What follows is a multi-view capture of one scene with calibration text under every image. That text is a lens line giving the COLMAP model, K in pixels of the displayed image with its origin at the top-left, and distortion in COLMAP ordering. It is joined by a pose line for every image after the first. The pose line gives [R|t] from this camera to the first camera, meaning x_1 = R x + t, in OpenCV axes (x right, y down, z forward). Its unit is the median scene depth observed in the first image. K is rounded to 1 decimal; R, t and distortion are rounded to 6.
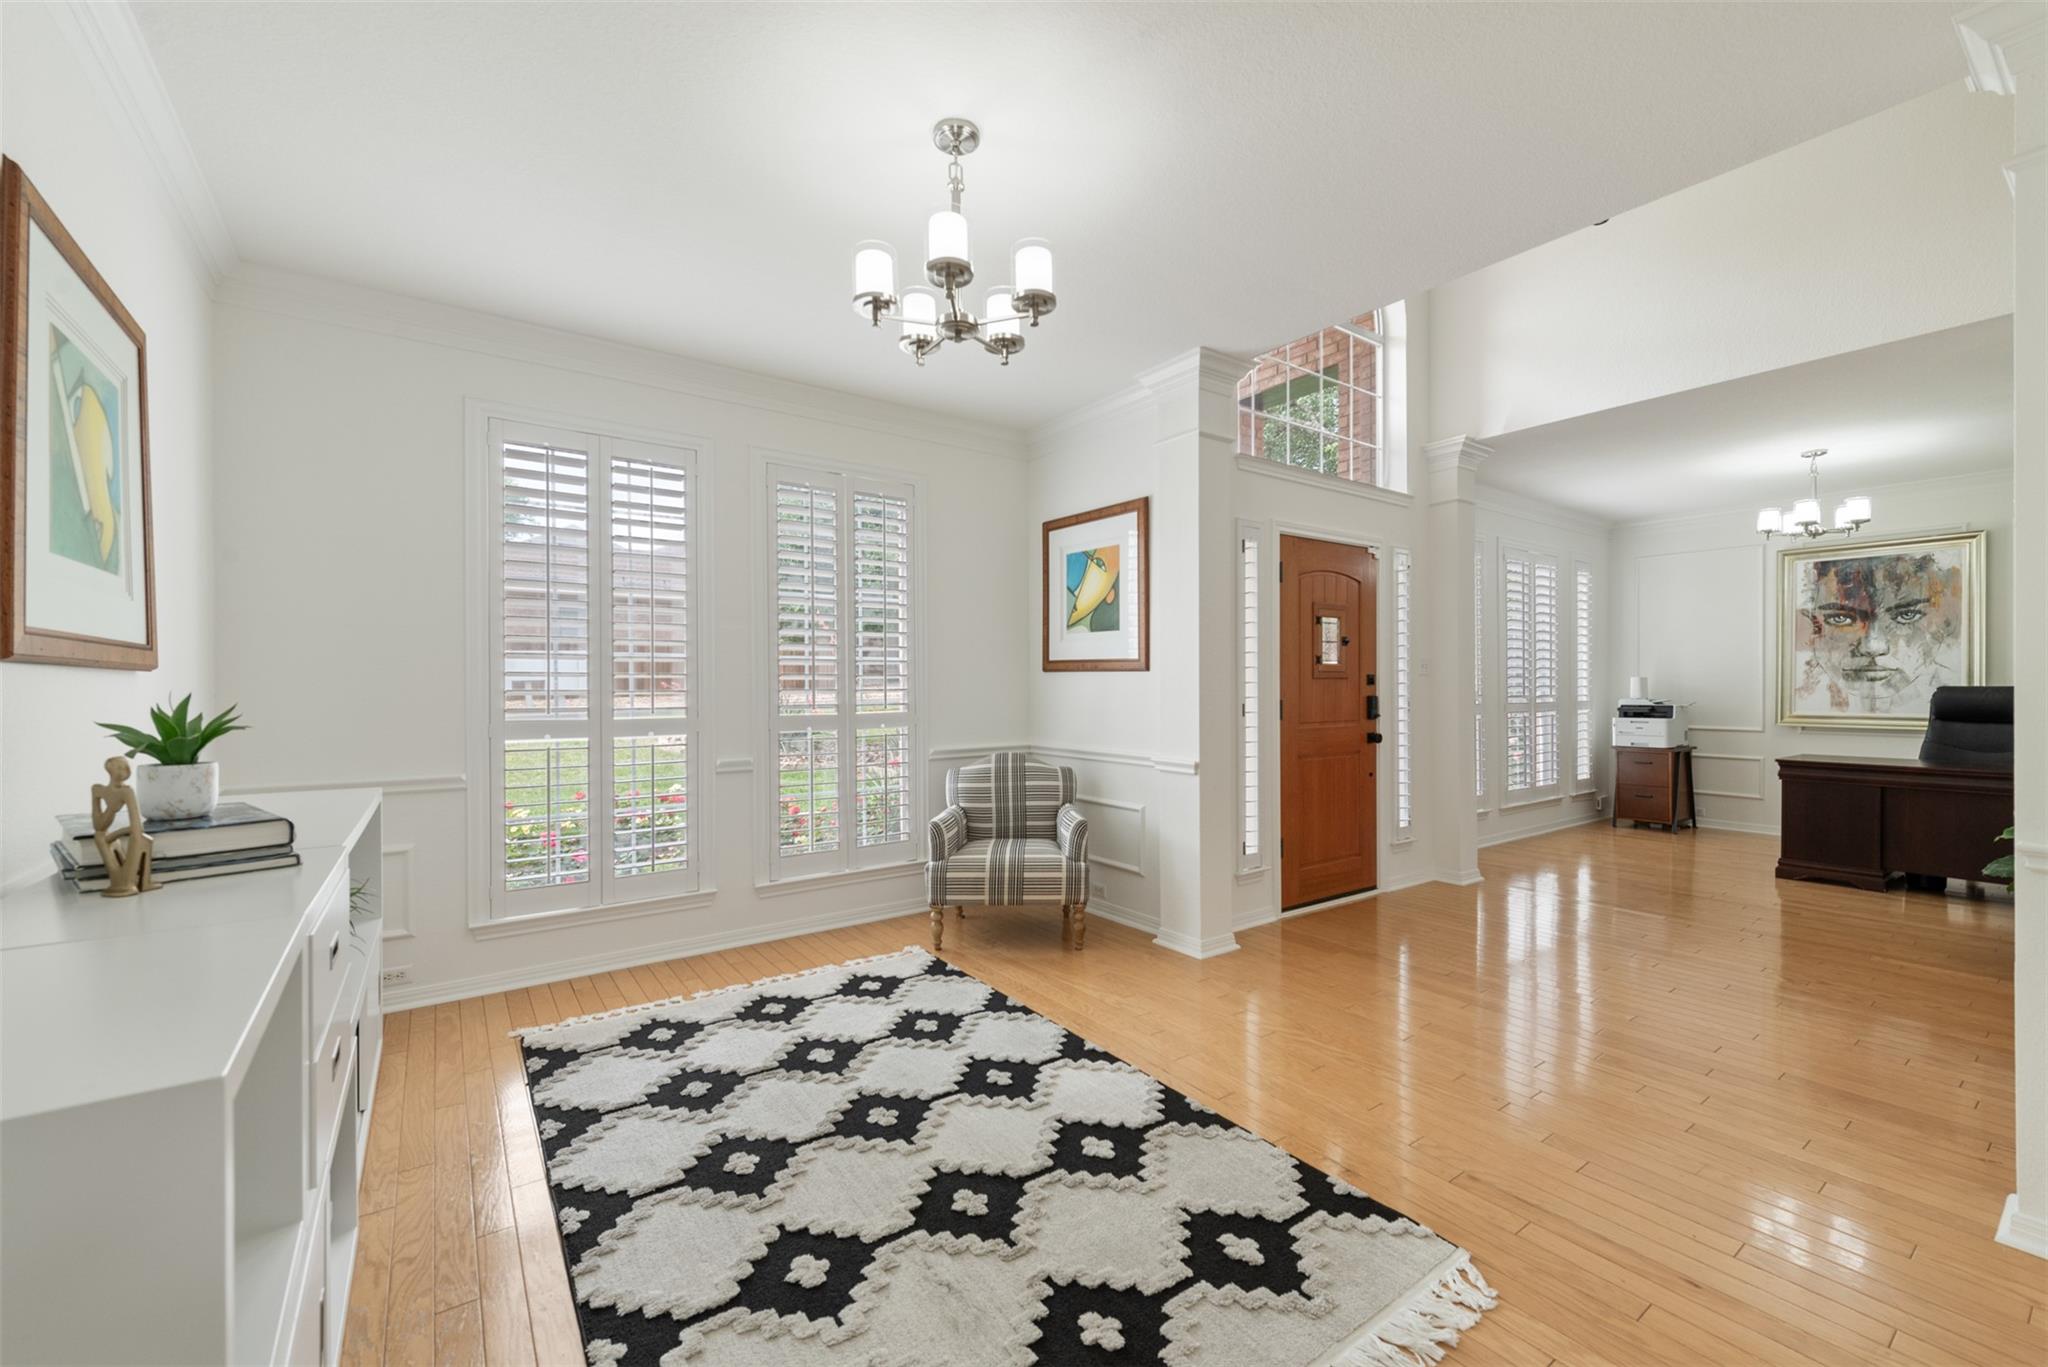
lens RADIAL K [[833.7, 0, 1032.4], [0, 833.7, 689.3], [0, 0, 1]] dist [0.009276, -0.000578]
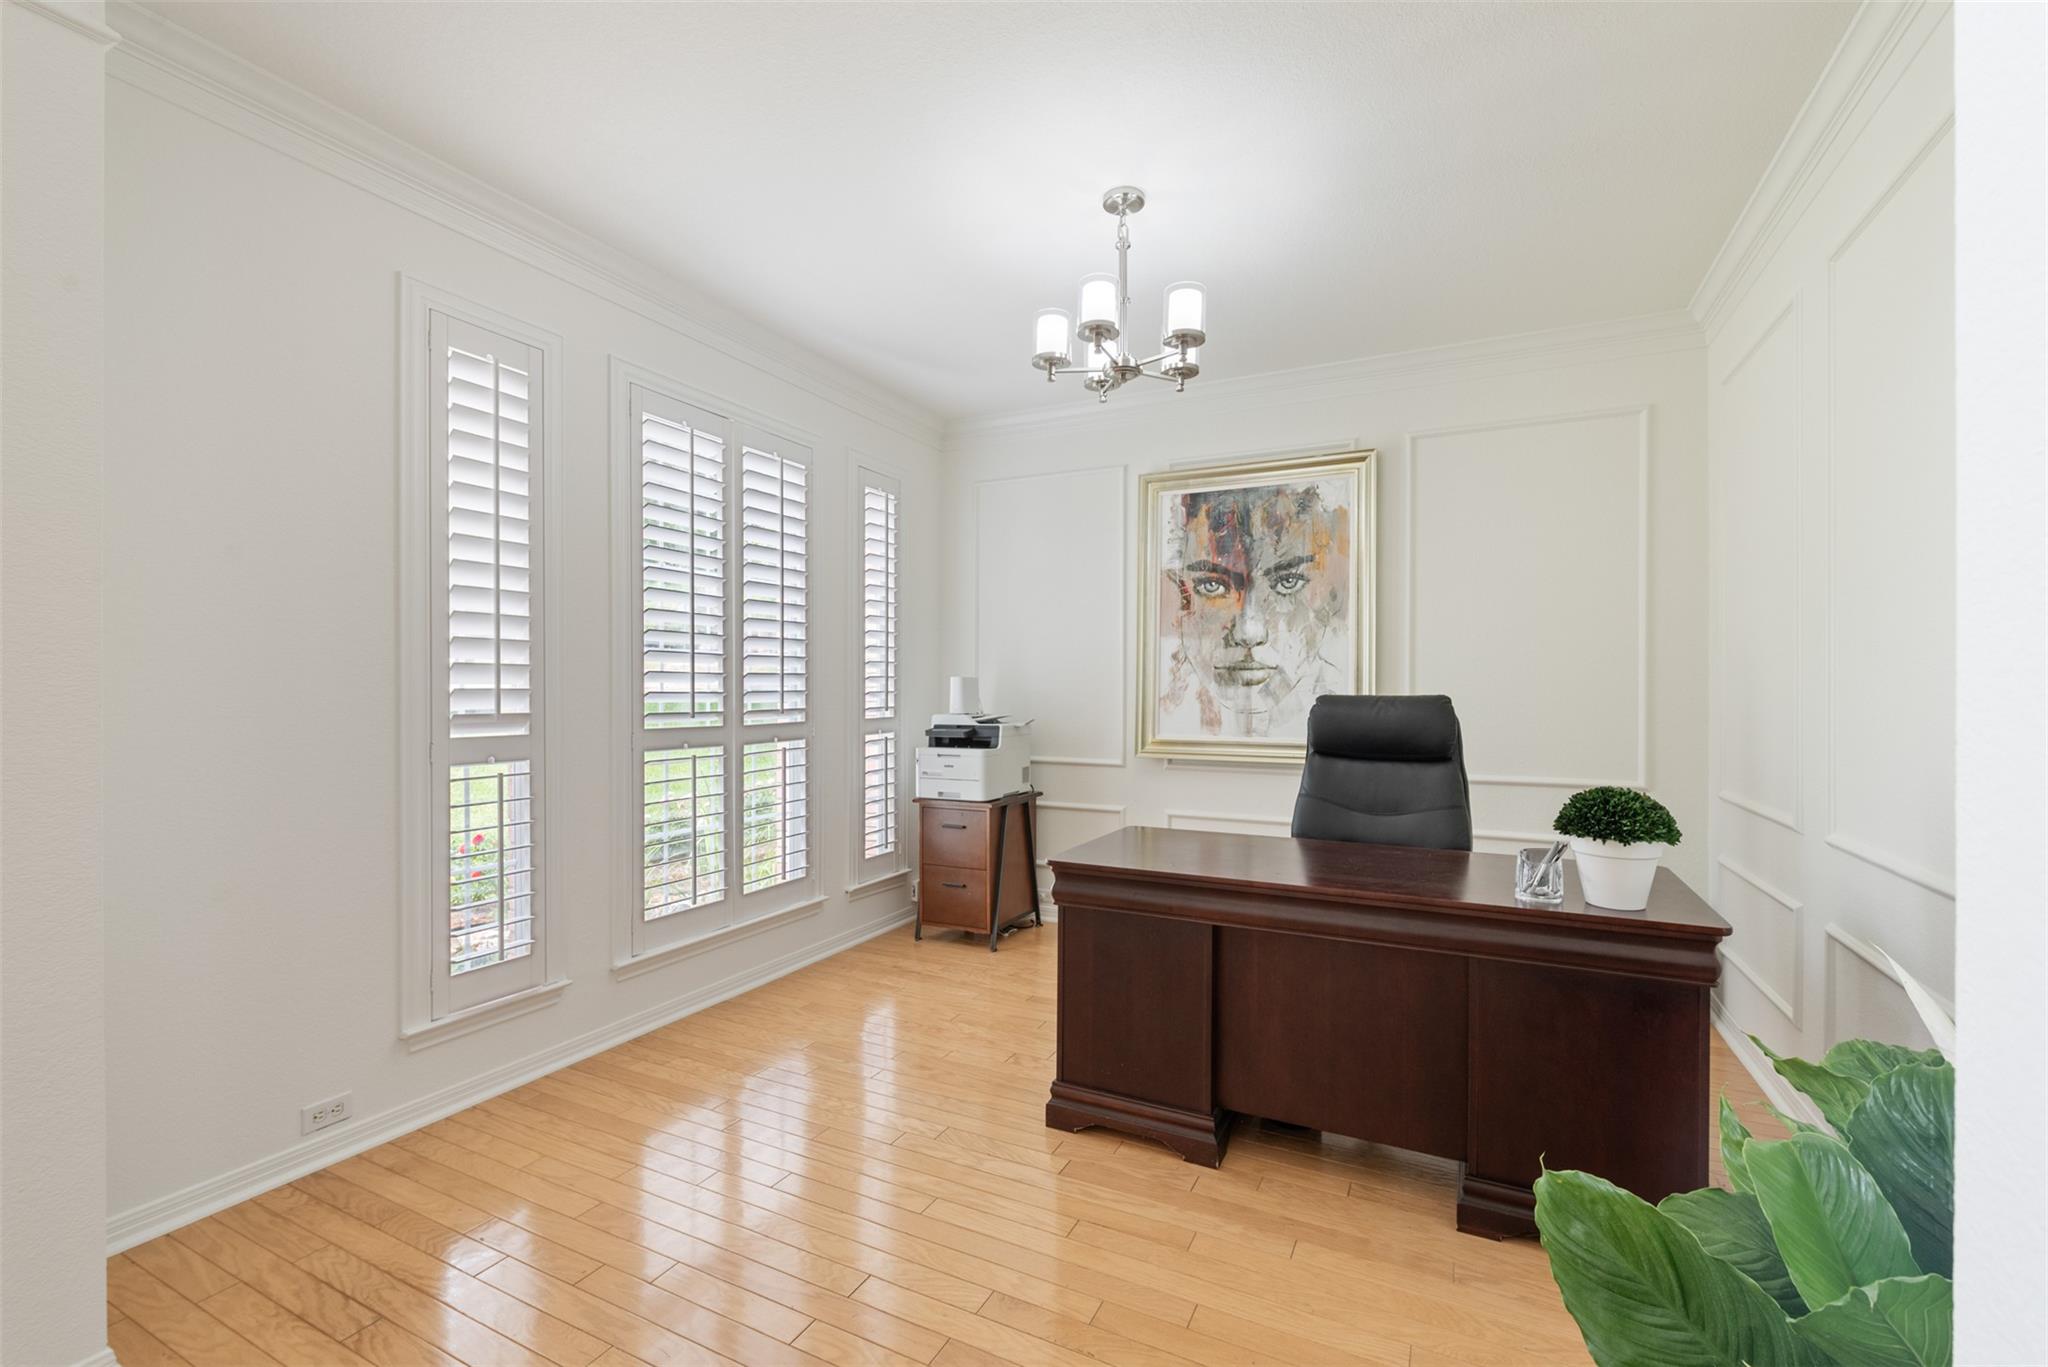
lens RADIAL K [[891.5, 0, 1012.0], [0, 891.5, 694.2], [0, 0, 1]] dist [-0.001850, -0.000240]
pose [[0.892352, 0.002592, 0.451333, 0.537673], [-0.002266, 0.999997, -0.001263, -0.002388], [-0.451335, 0.000105, 0.892355, 0.483273]]
